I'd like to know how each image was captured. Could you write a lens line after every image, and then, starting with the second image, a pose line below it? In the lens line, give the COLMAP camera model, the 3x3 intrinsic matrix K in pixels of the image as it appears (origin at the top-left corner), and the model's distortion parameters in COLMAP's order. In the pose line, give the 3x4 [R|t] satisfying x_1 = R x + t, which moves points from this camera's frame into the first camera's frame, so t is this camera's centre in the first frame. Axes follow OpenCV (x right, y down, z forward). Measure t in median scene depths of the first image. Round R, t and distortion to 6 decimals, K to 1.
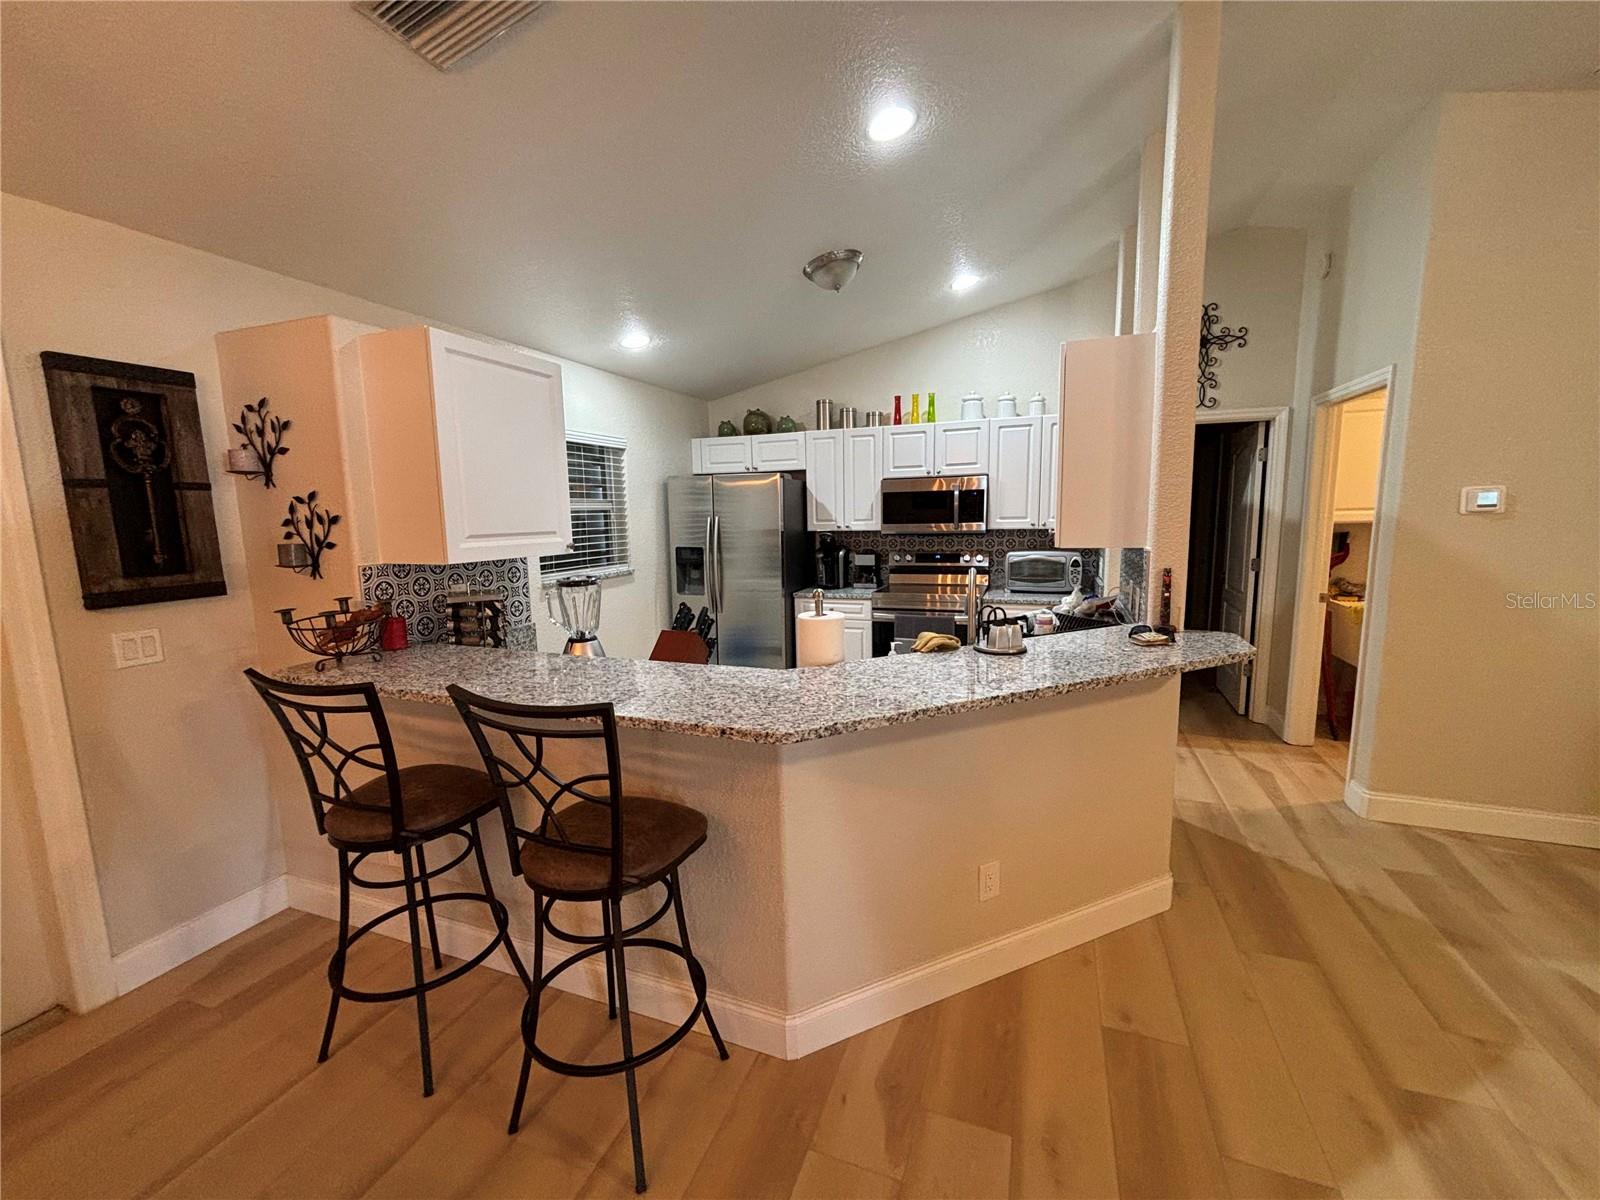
lens RADIAL K [[646.3, 0, 801.5], [0, 646.3, 598.7], [0, 0, 1]] dist [0.002422, -0.000198]
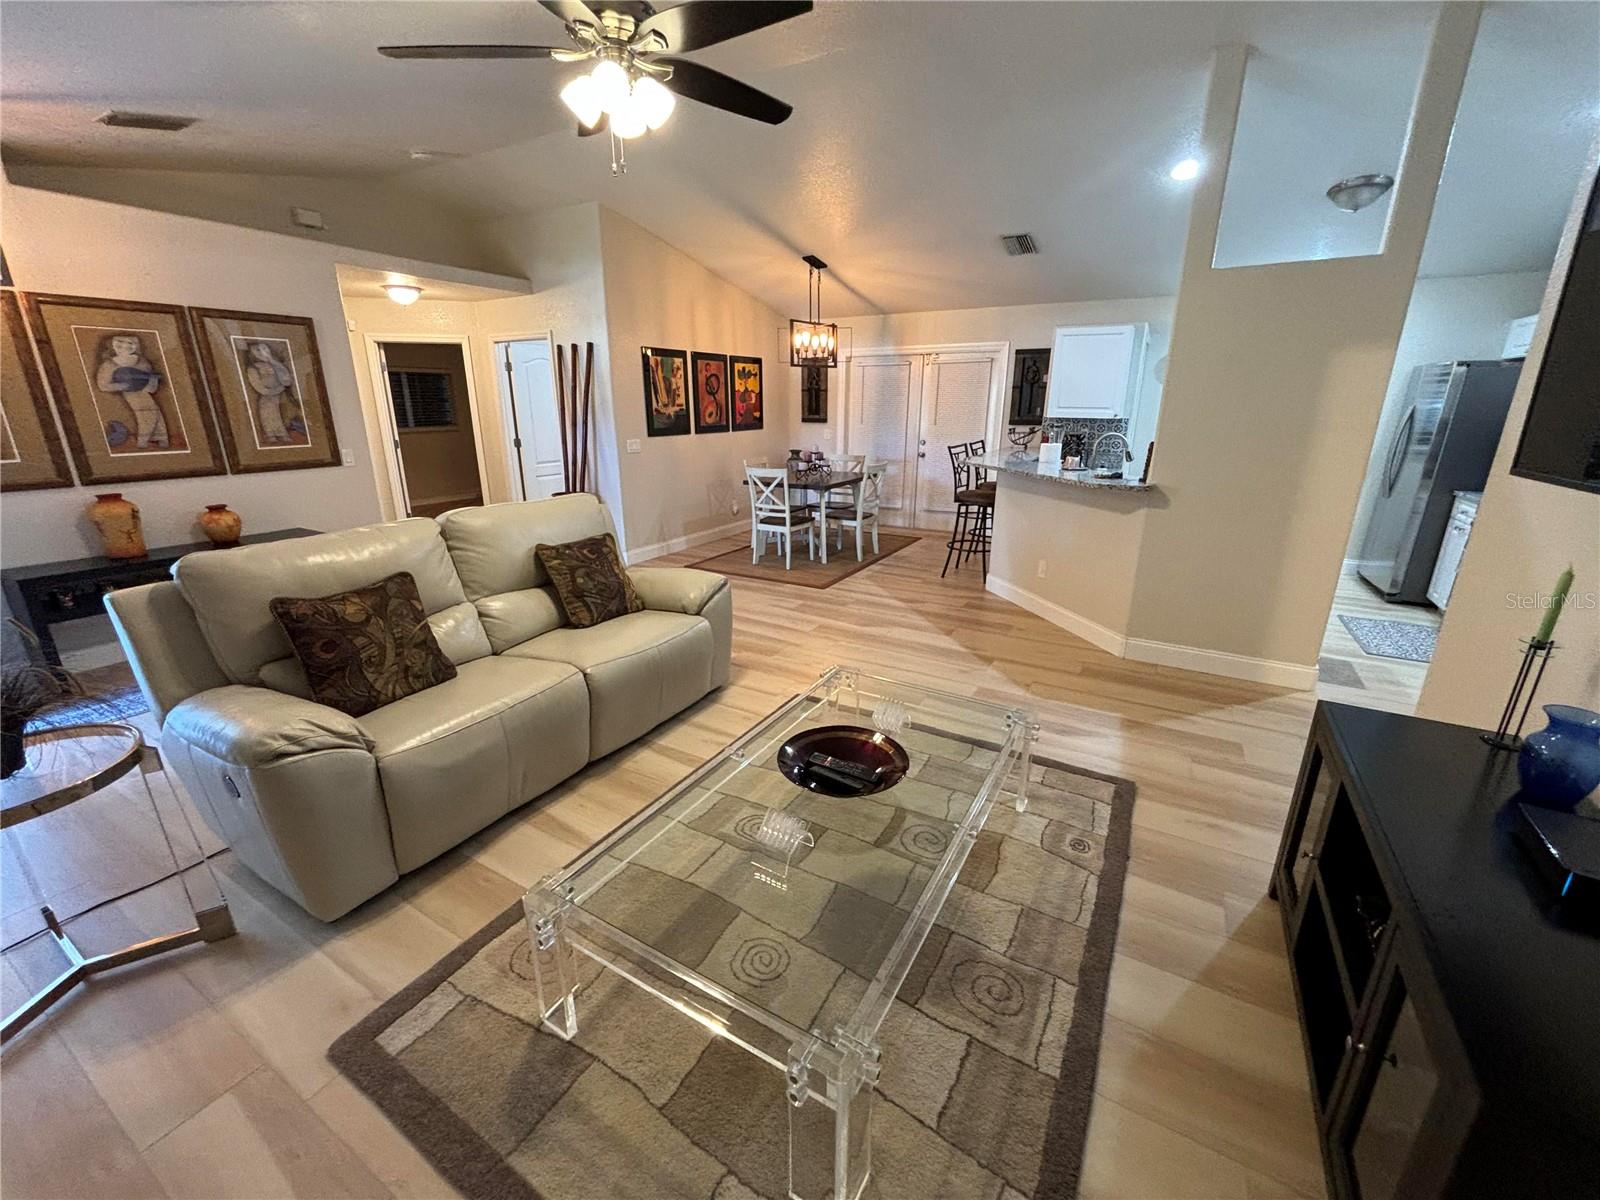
lens RADIAL K [[646.3, 0, 804.1], [0, 646.3, 602.7], [0, 0, 1]] dist [0.002422, -0.000198]
pose [[-0.159715, 0.312665, -0.936339, 1.368356], [-0.137001, 0.932316, 0.334690, -0.053122], [0.977610, 0.181734, -0.106070, 0.234590]]
